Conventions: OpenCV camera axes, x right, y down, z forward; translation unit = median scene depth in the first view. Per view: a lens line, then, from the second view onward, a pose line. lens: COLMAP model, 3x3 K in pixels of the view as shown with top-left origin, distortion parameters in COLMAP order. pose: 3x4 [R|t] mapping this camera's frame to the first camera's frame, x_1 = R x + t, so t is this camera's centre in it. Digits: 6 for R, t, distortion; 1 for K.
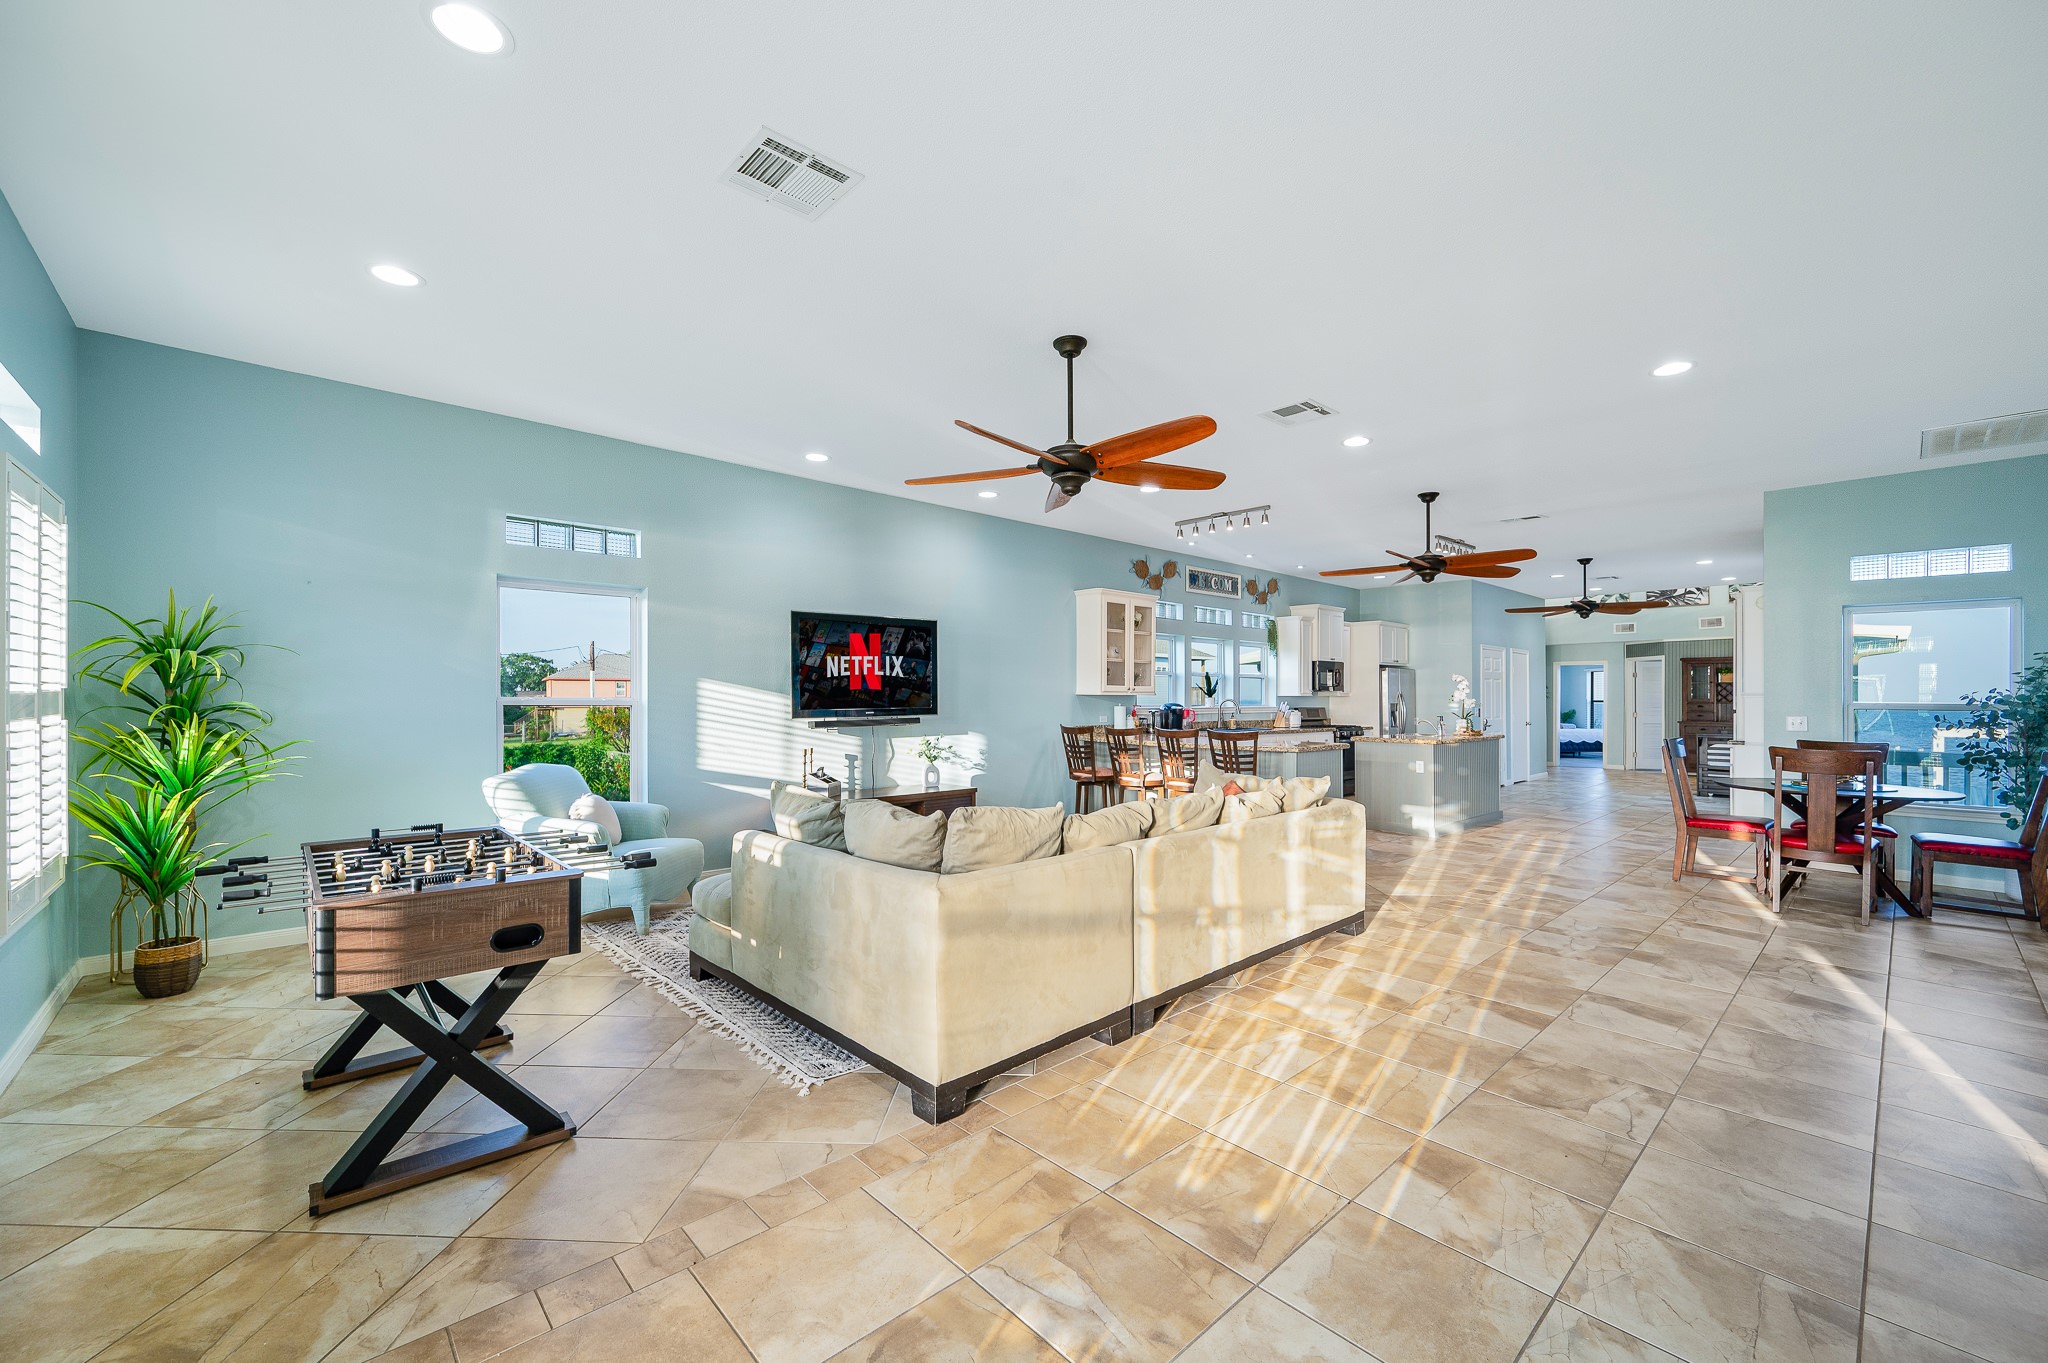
lens RADIAL K [[819.1, 0, 1020.8], [0, 819.1, 687.1], [0, 0, 1]] dist [0.000030, -0.000042]
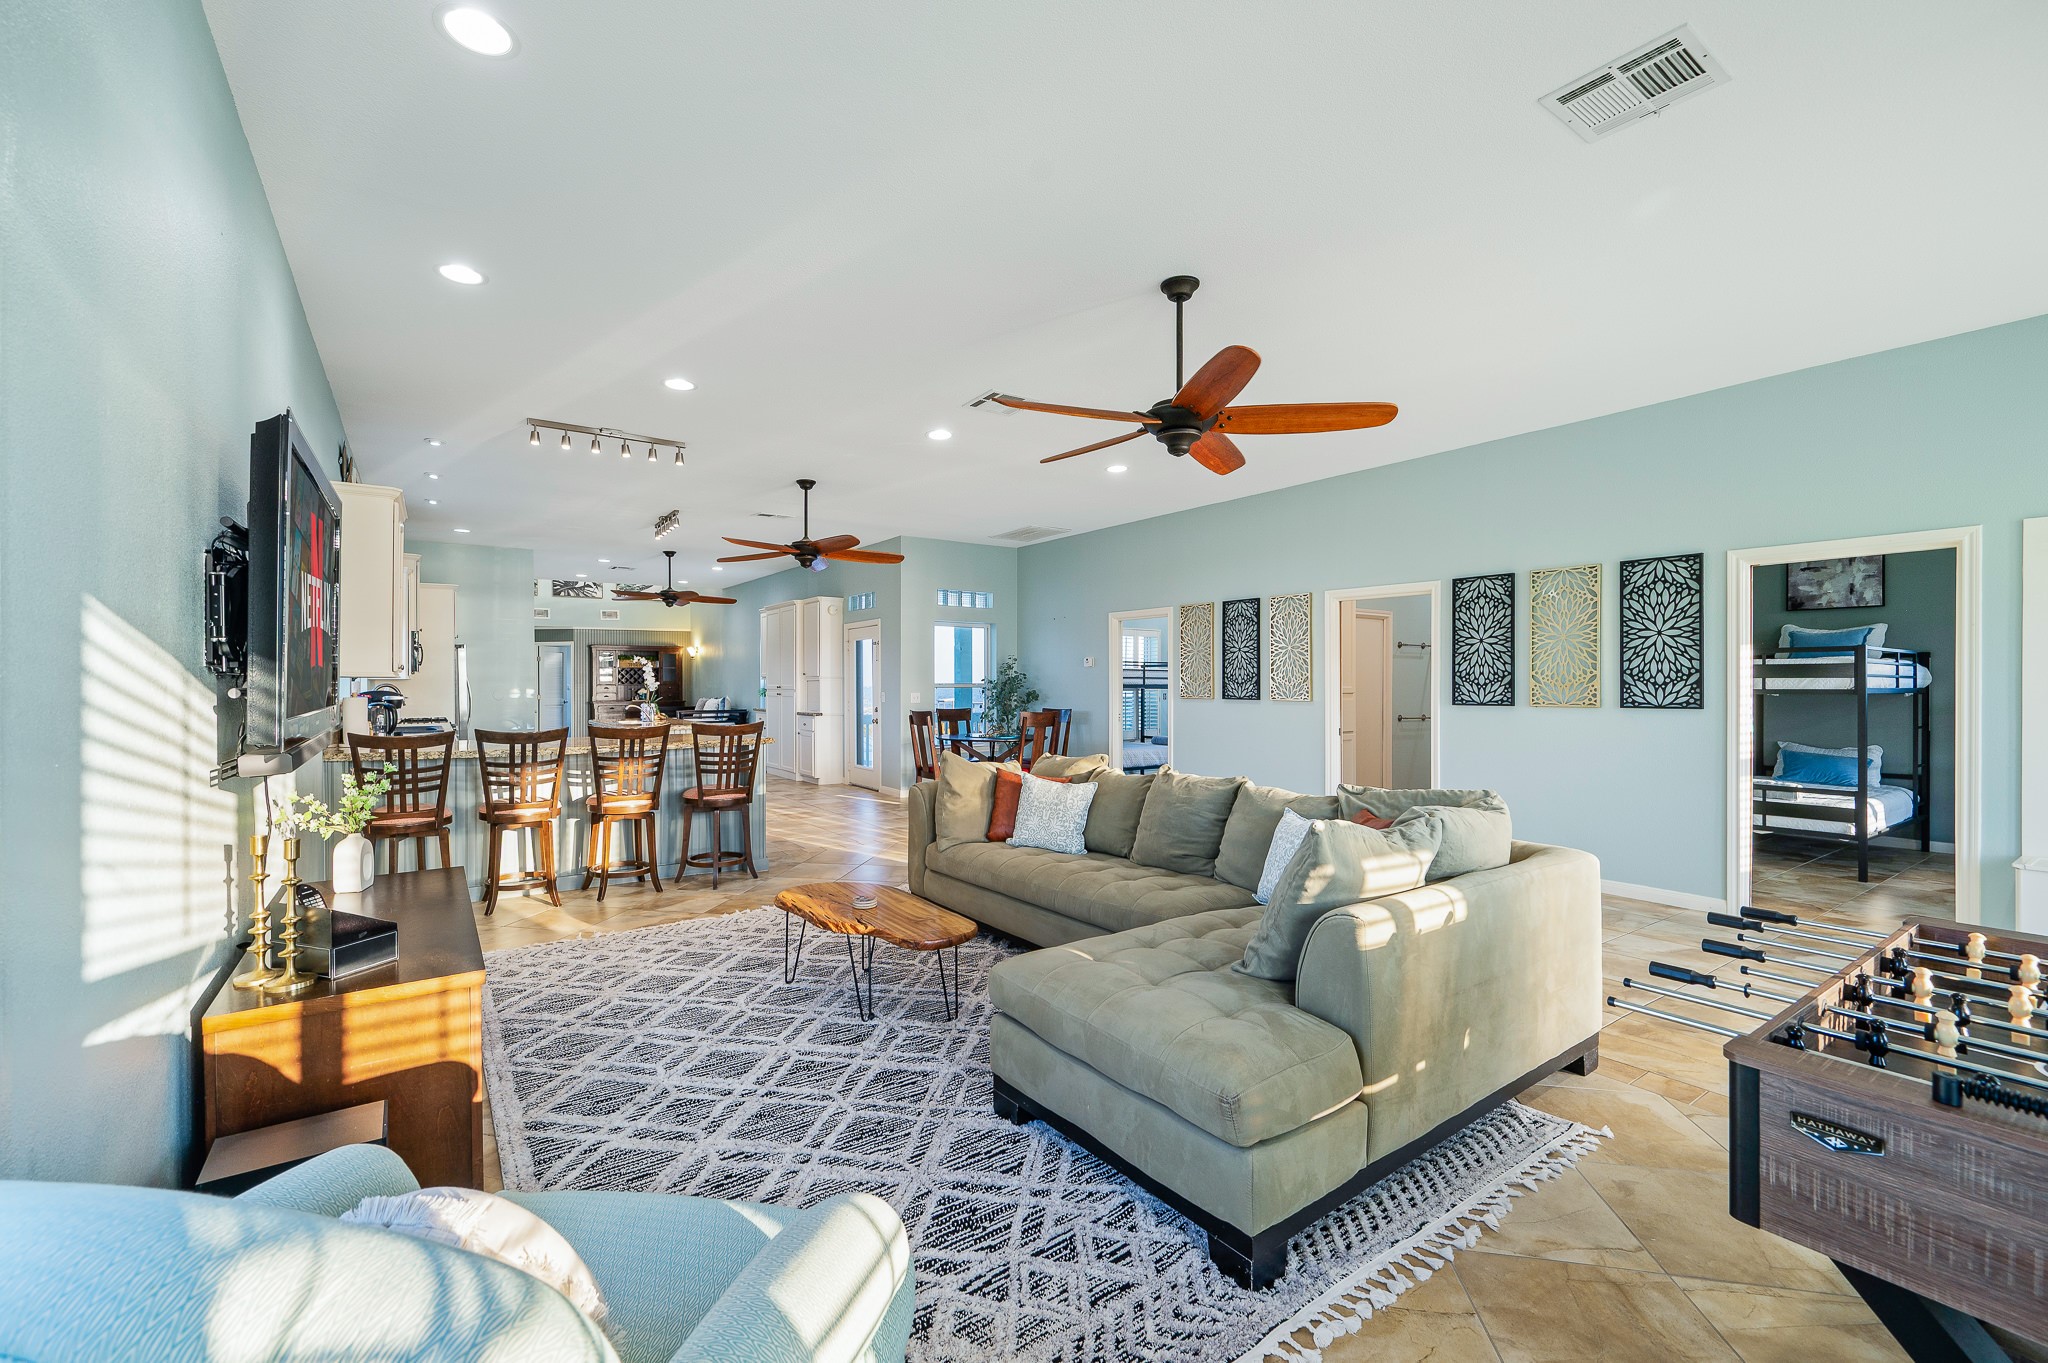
lens RADIAL K [[819.1, 0, 1020.8], [0, 819.1, 687.1], [0, 0, 1]] dist [0.000030, -0.000042]
pose [[0.113017, -0.014168, 0.993492, -0.372057], [-0.006243, 0.999868, 0.014969, 0.003184], [-0.993573, -0.007894, 0.112914, 0.463845]]
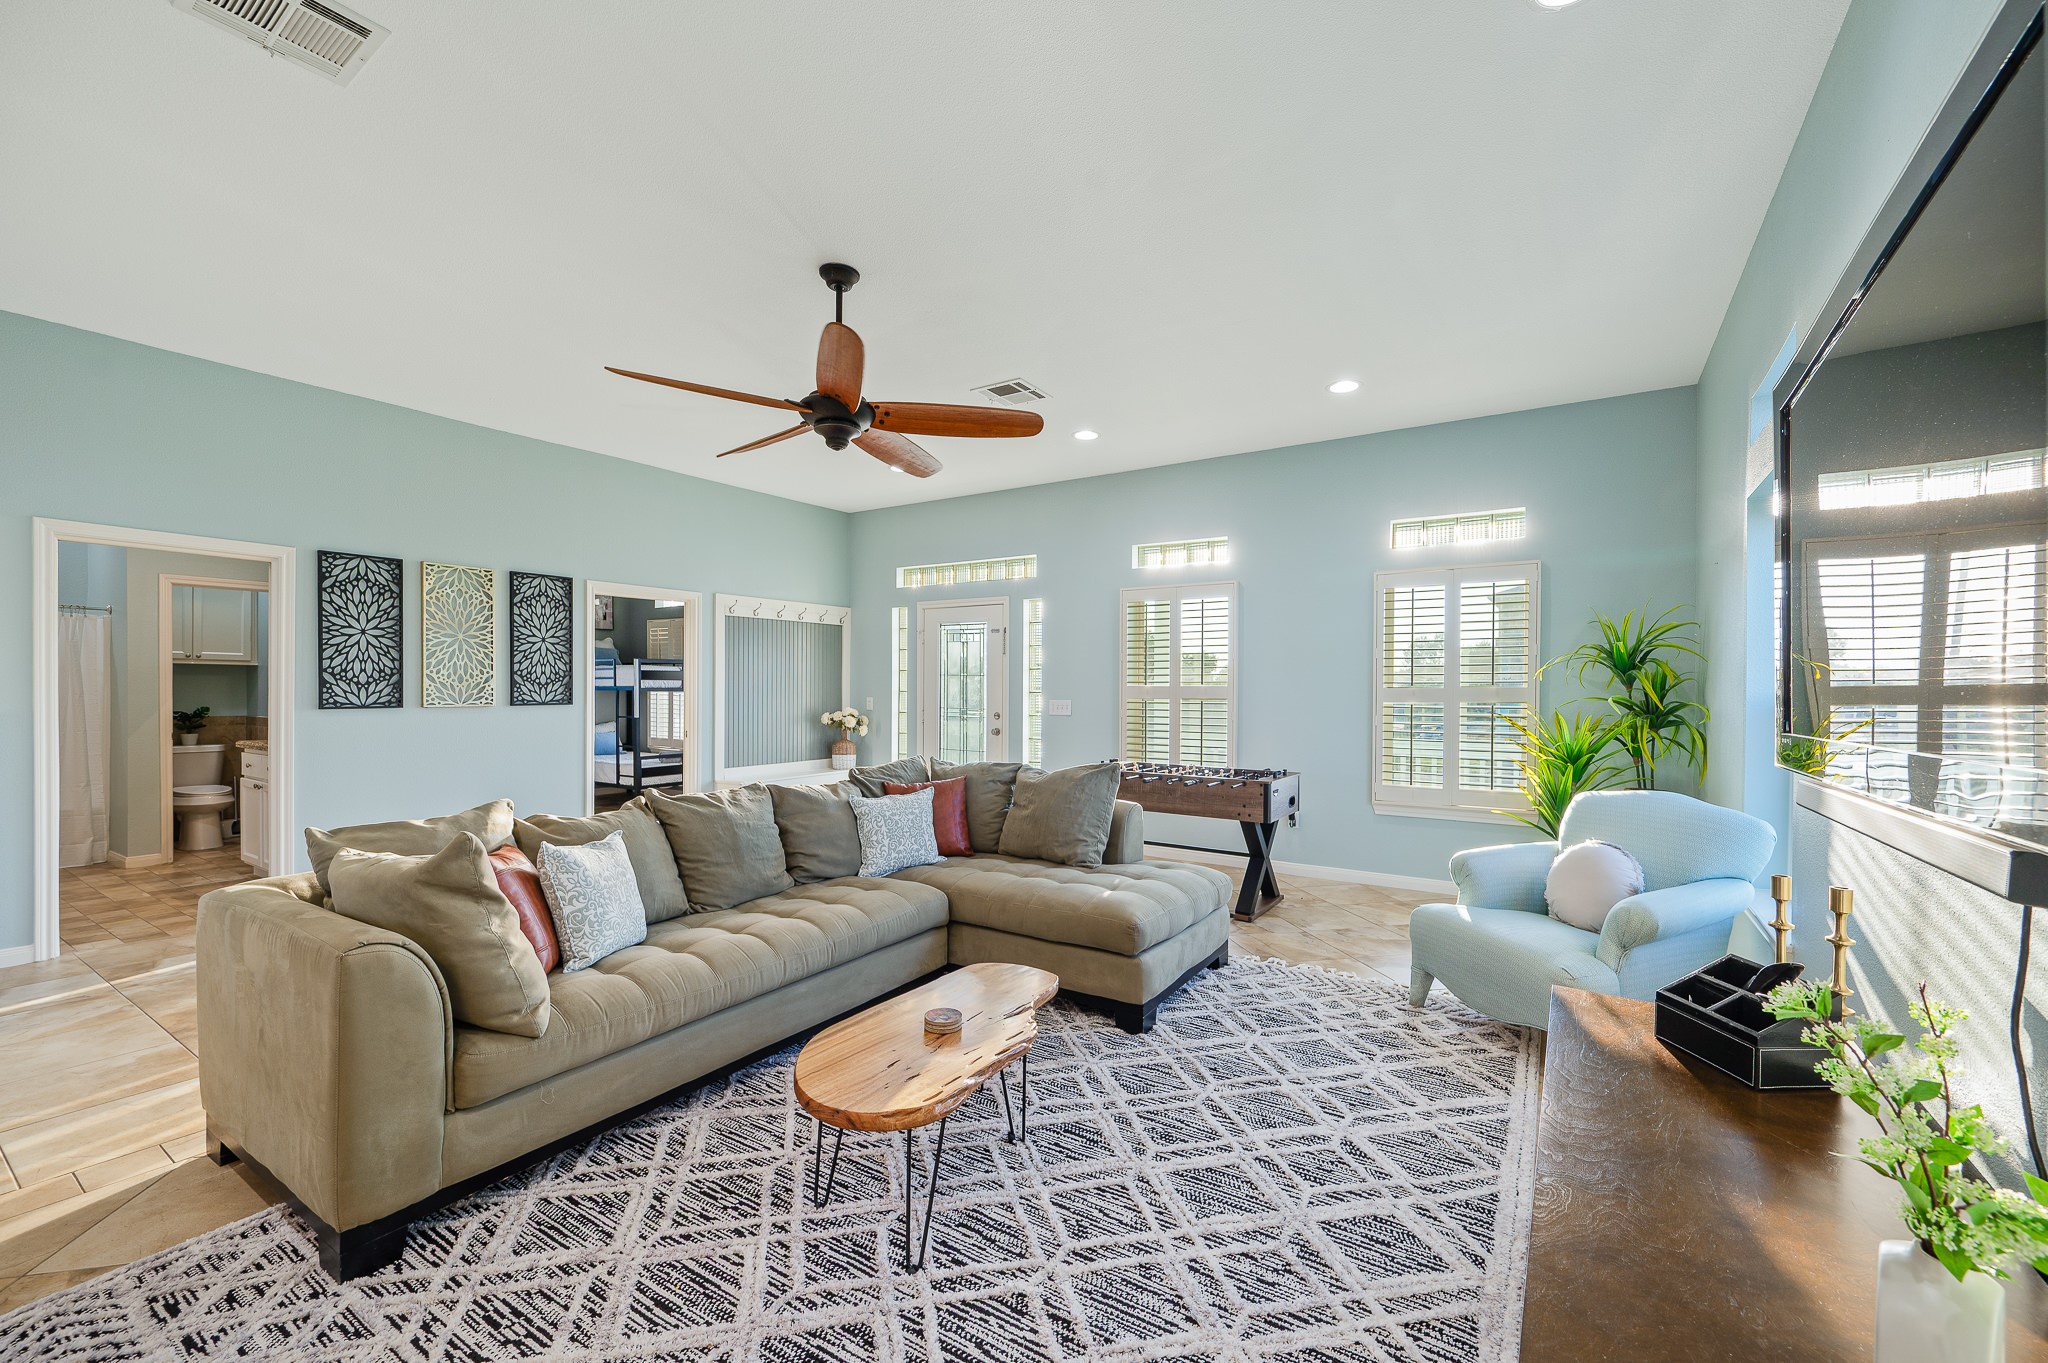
lens RADIAL K [[819.1, 0, 1020.8], [0, 819.1, 687.1], [0, 0, 1]] dist [0.000030, -0.000042]
pose [[-0.972132, -0.014514, -0.233986, 0.030286], [-0.012854, 0.999880, -0.008617, 0.009778], [0.234083, -0.005369, -0.972202, 0.820495]]
